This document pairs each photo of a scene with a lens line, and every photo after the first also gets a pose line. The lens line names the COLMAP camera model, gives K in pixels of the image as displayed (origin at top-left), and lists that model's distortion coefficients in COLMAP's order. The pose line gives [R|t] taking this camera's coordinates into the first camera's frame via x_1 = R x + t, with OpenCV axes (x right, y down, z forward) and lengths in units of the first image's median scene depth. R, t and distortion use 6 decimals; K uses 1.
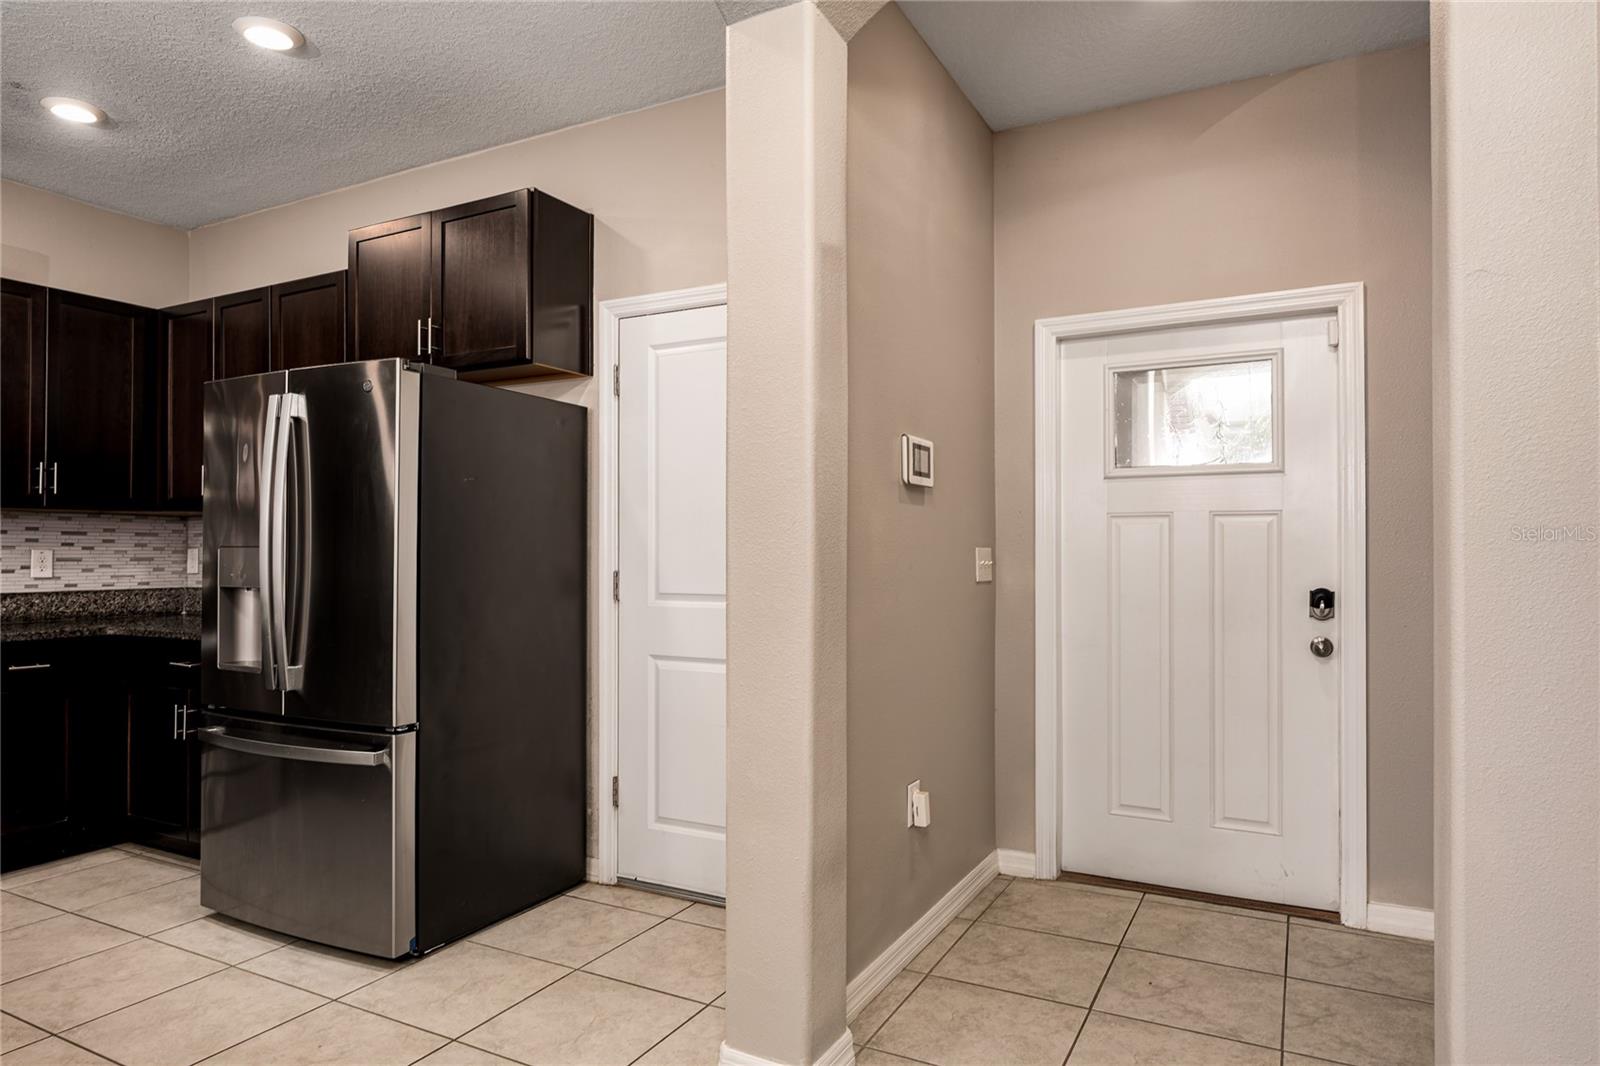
lens RADIAL K [[948.9, 0, 768.3], [0, 948.9, 536.2], [0, 0, 1]] dist [-0.004631, 0.000346]
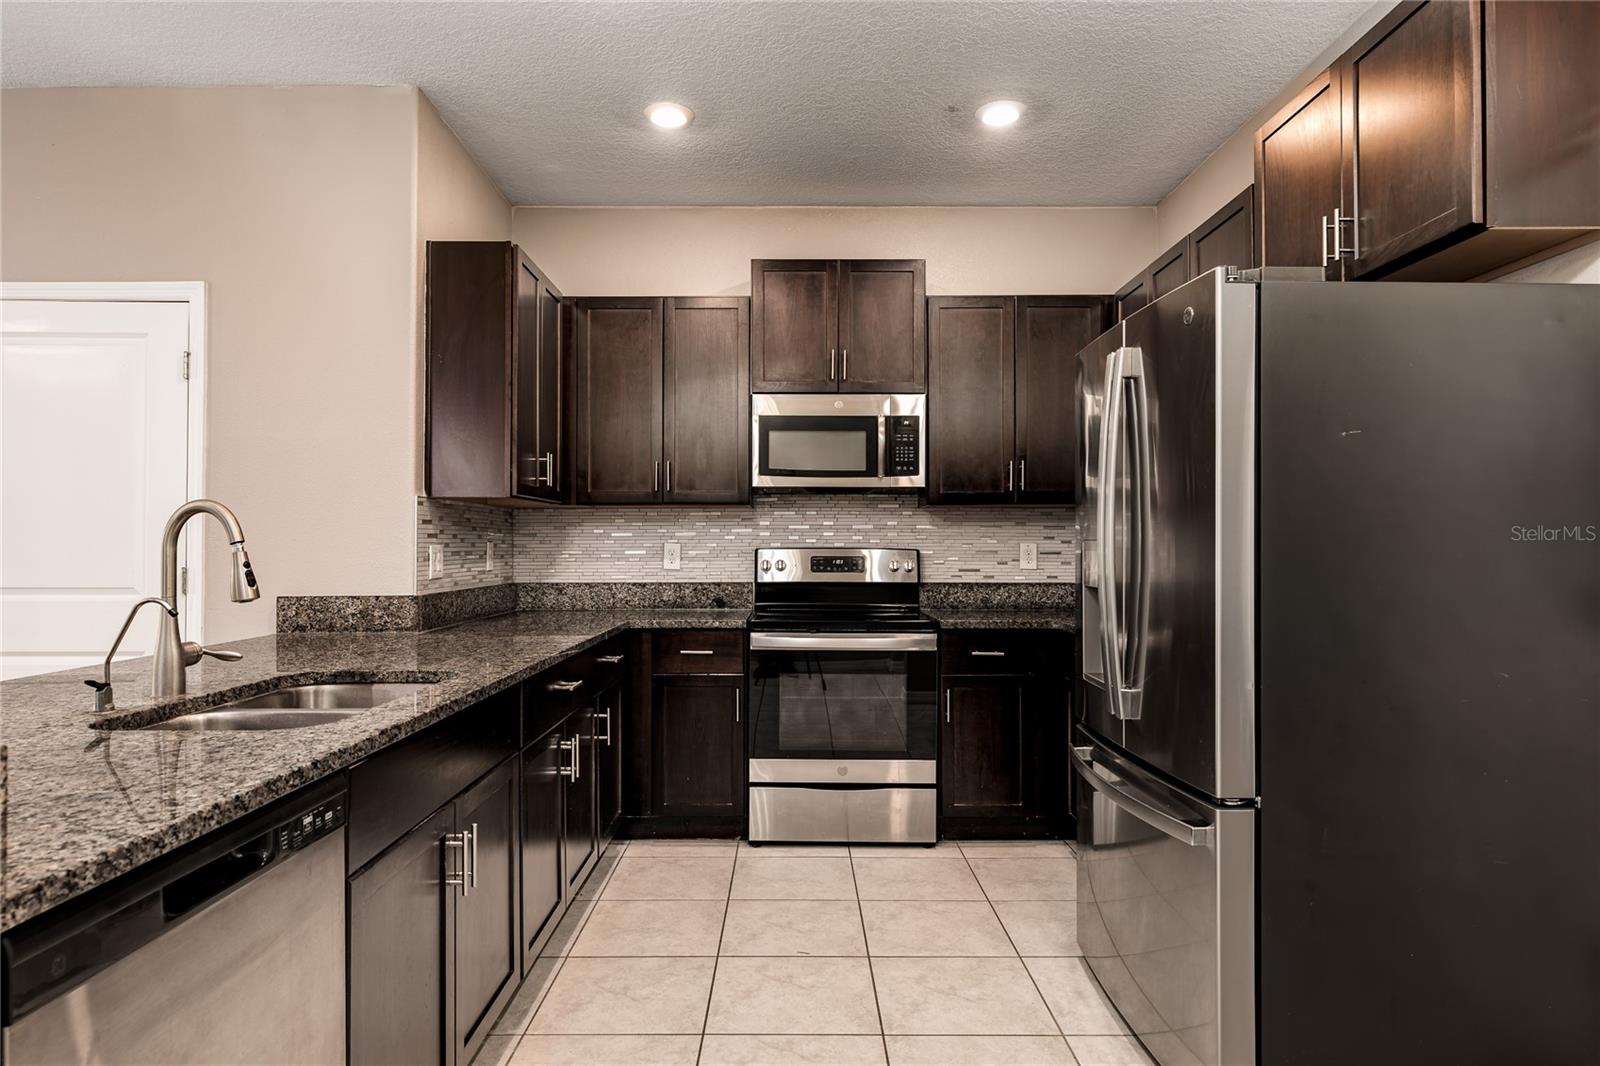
lens RADIAL K [[948.9, 0, 810.8], [0, 948.9, 529.8], [0, 0, 1]] dist [-0.004631, 0.000346]
pose [[0.500817, -0.010931, -0.865484, 0.047456], [0.009145, 0.999931, -0.007337, 0.006221], [0.865505, -0.004240, 0.500883, 0.317552]]
